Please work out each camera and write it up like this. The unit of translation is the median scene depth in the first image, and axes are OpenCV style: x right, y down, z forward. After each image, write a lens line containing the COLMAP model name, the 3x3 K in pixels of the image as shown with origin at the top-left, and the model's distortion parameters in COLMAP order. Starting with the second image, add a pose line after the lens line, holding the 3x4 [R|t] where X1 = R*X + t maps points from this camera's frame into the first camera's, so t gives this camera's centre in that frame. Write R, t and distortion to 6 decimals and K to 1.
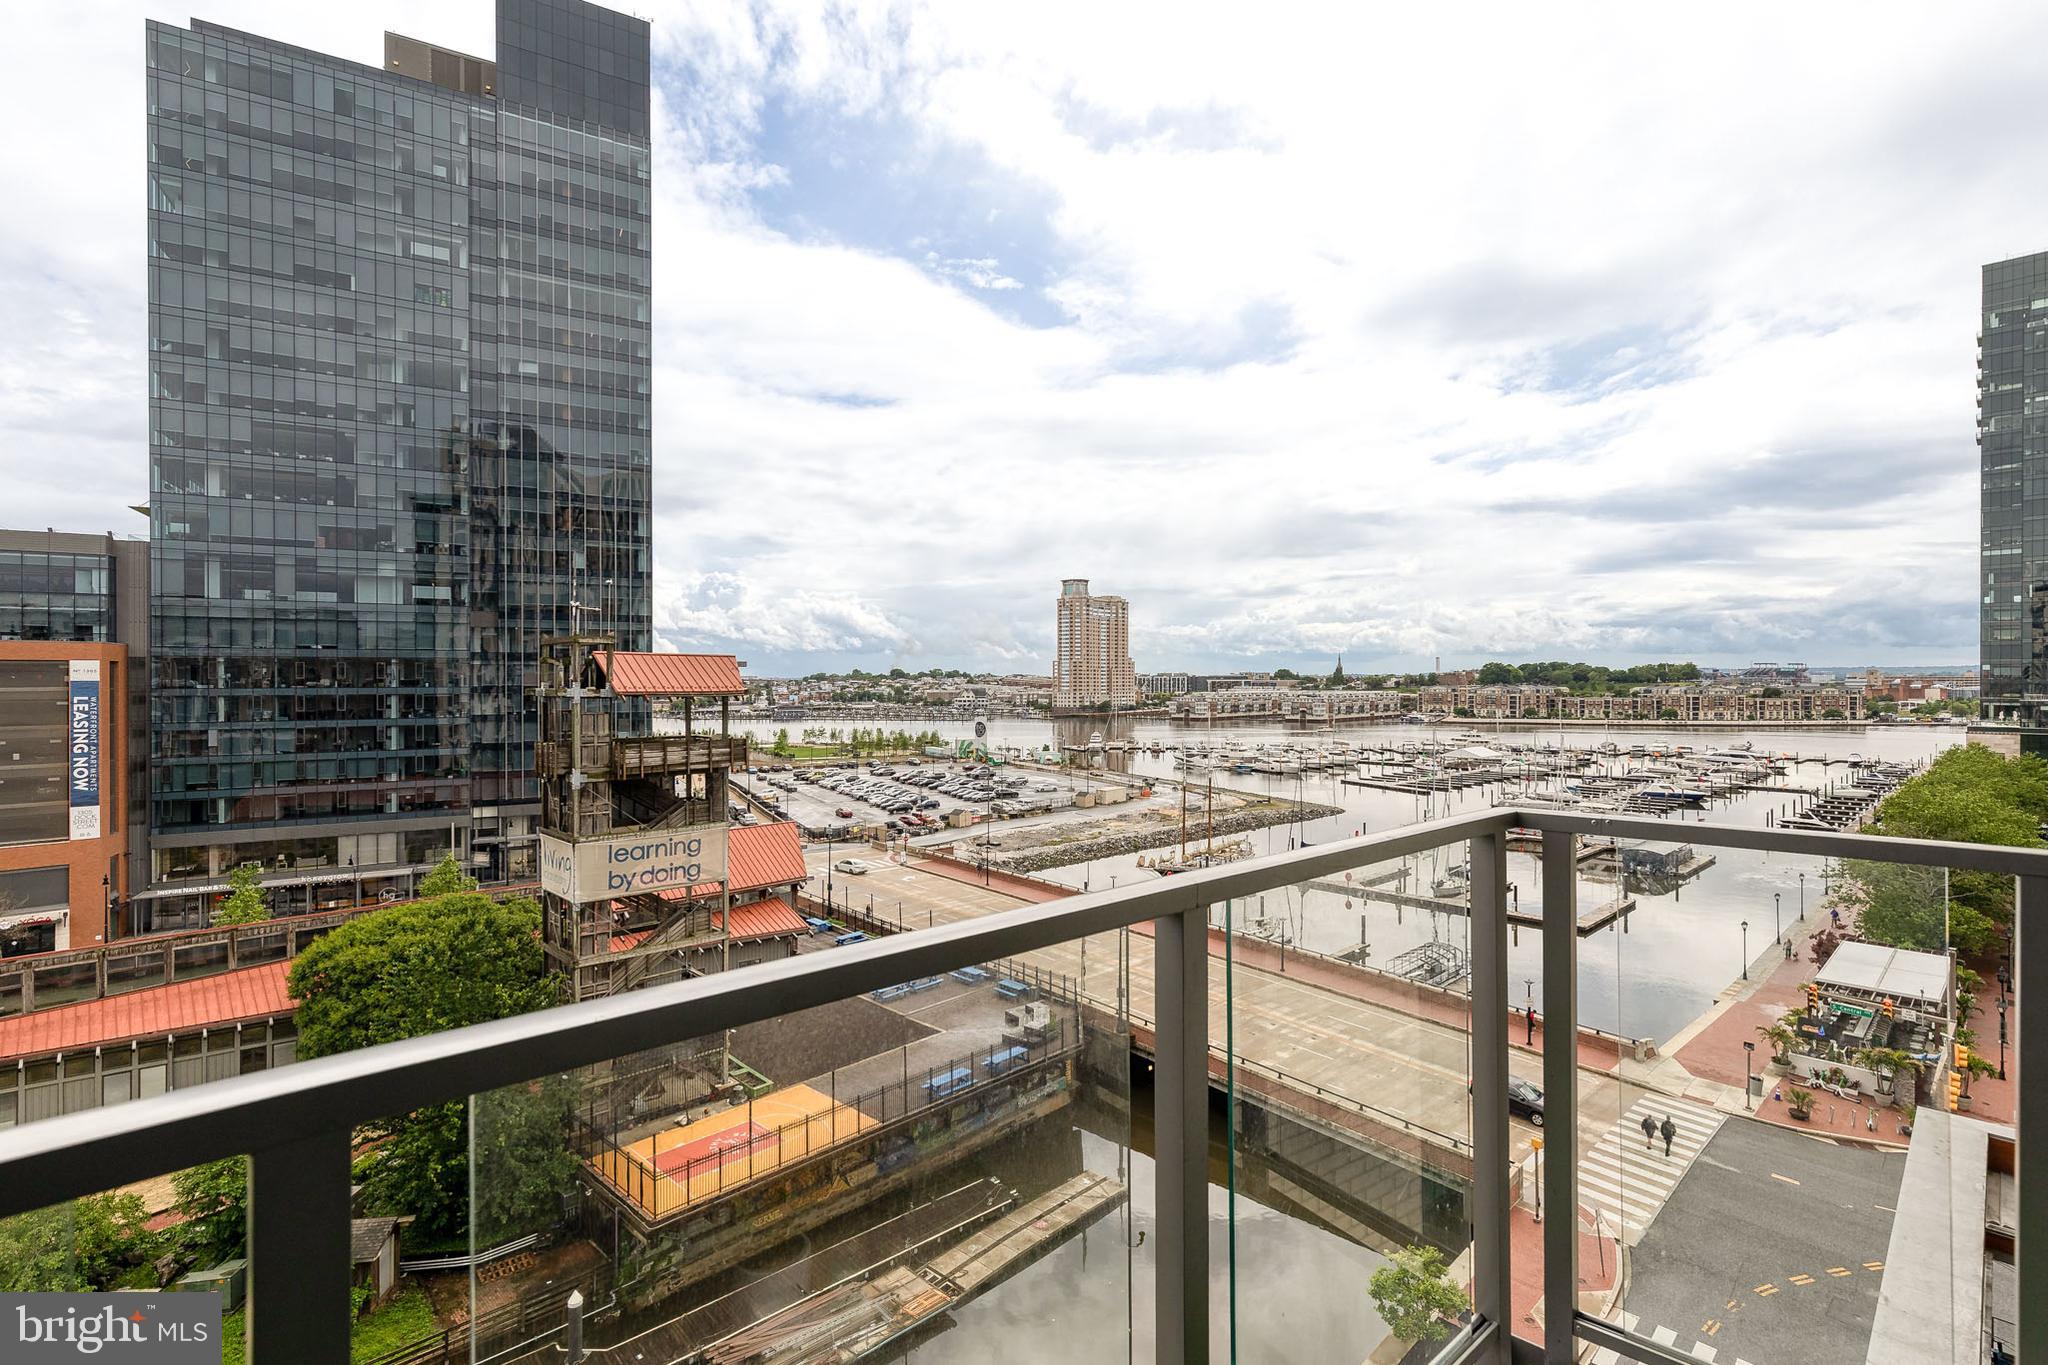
lens RADIAL K [[933.8, 0, 1041.3], [0, 933.8, 680.9], [0, 0, 1]] dist [0.010547, -0.001556]
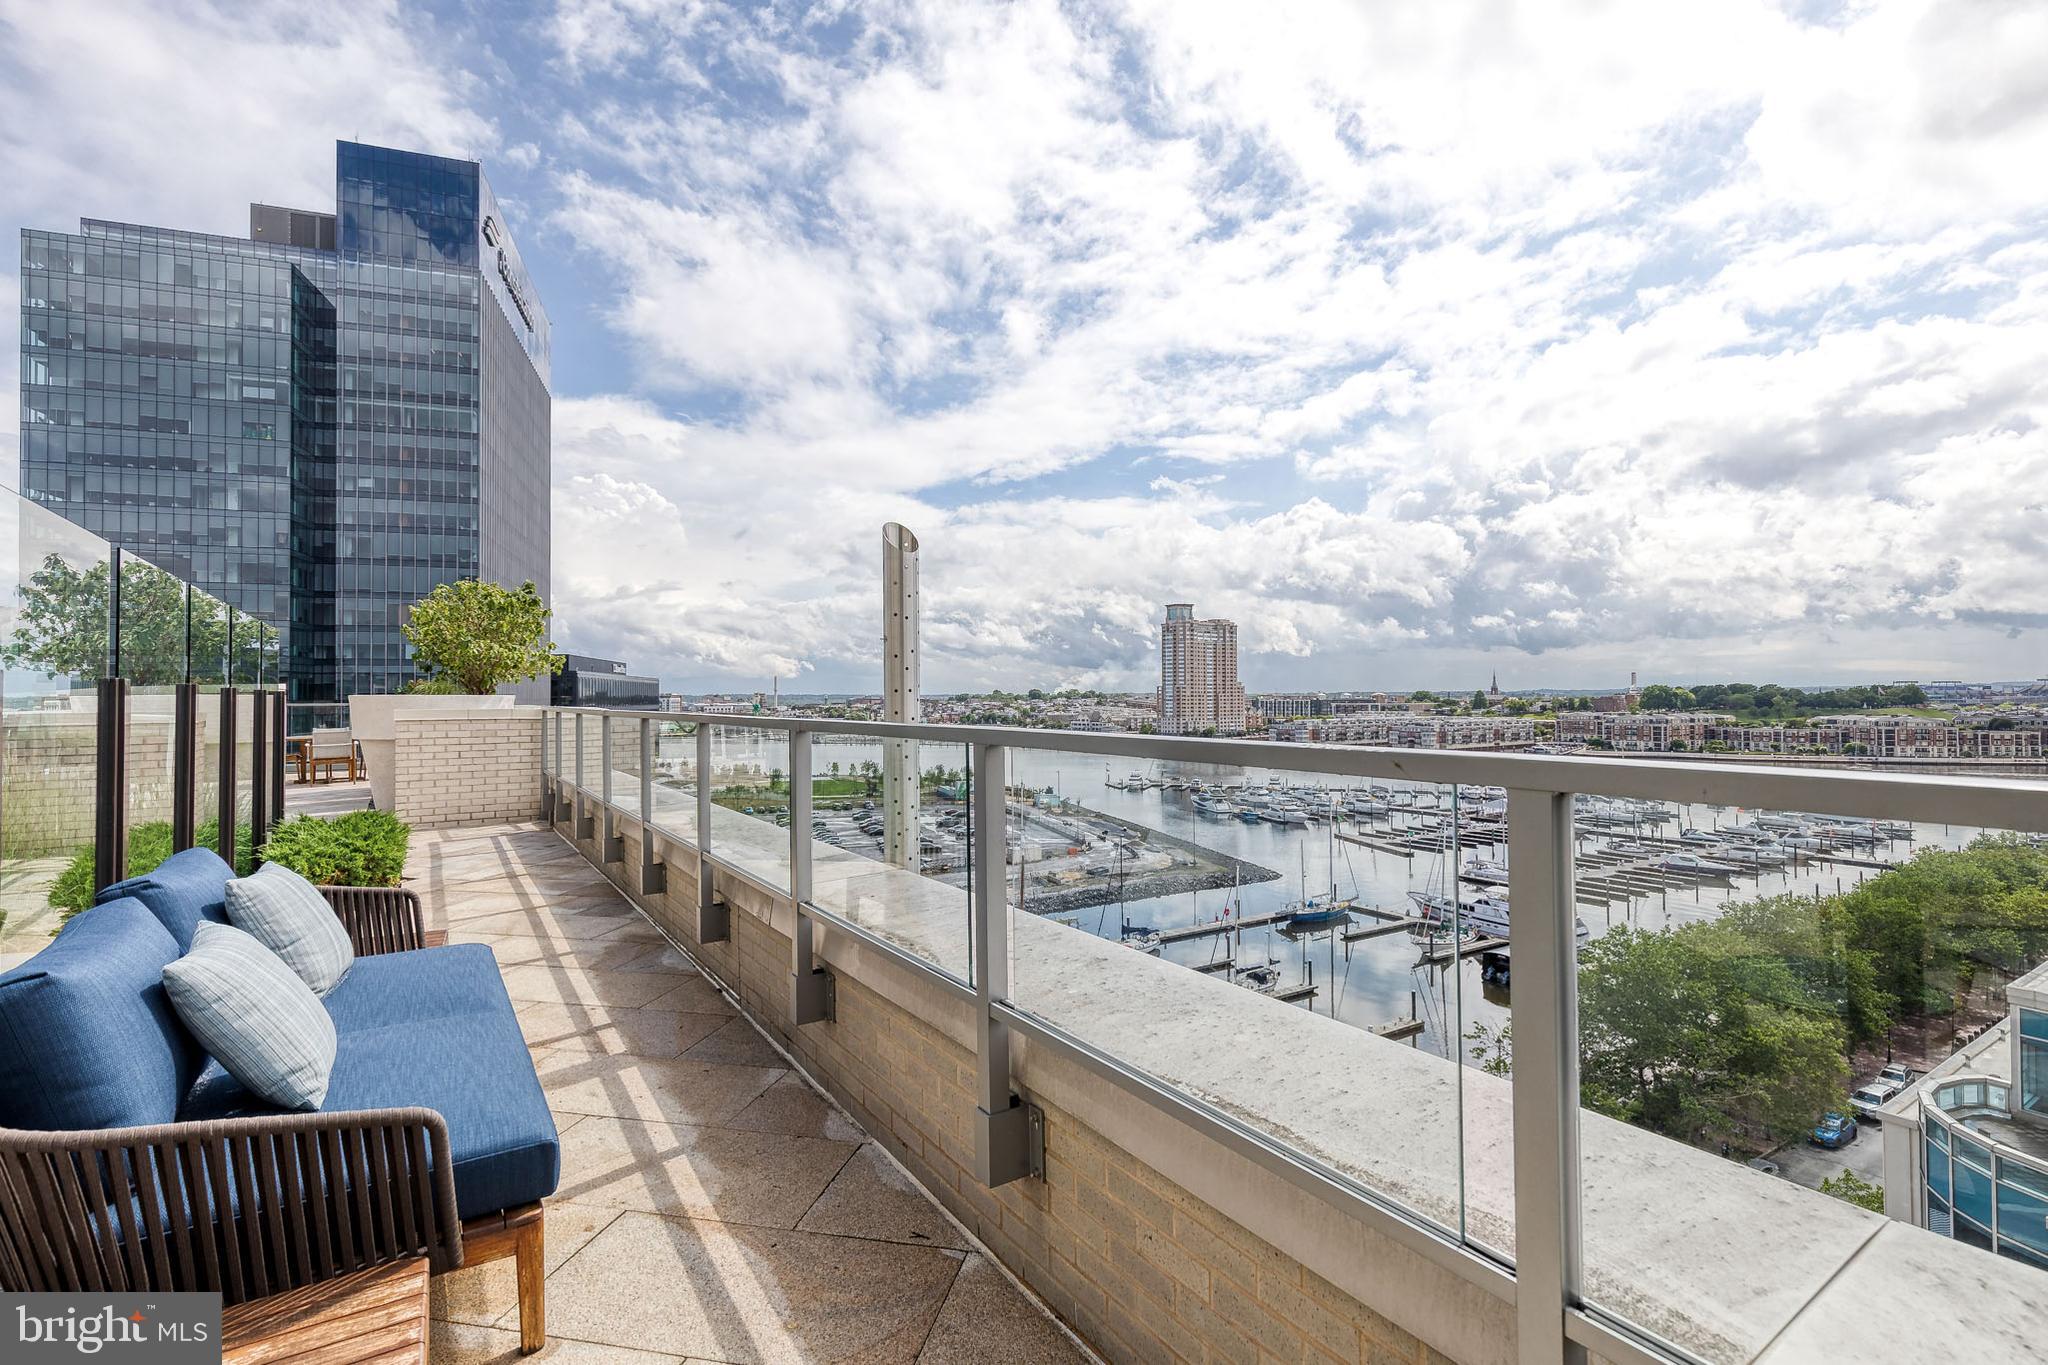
lens RADIAL K [[933.8, 0, 1064.0], [0, 933.8, 684.1], [0, 0, 1]] dist [0.010547, -0.001556]
pose [[0.980699, -0.005476, -0.195445, 0.227911], [0.004123, 0.999965, -0.007332, -0.036234], [0.195479, 0.006385, 0.980687, 0.025862]]
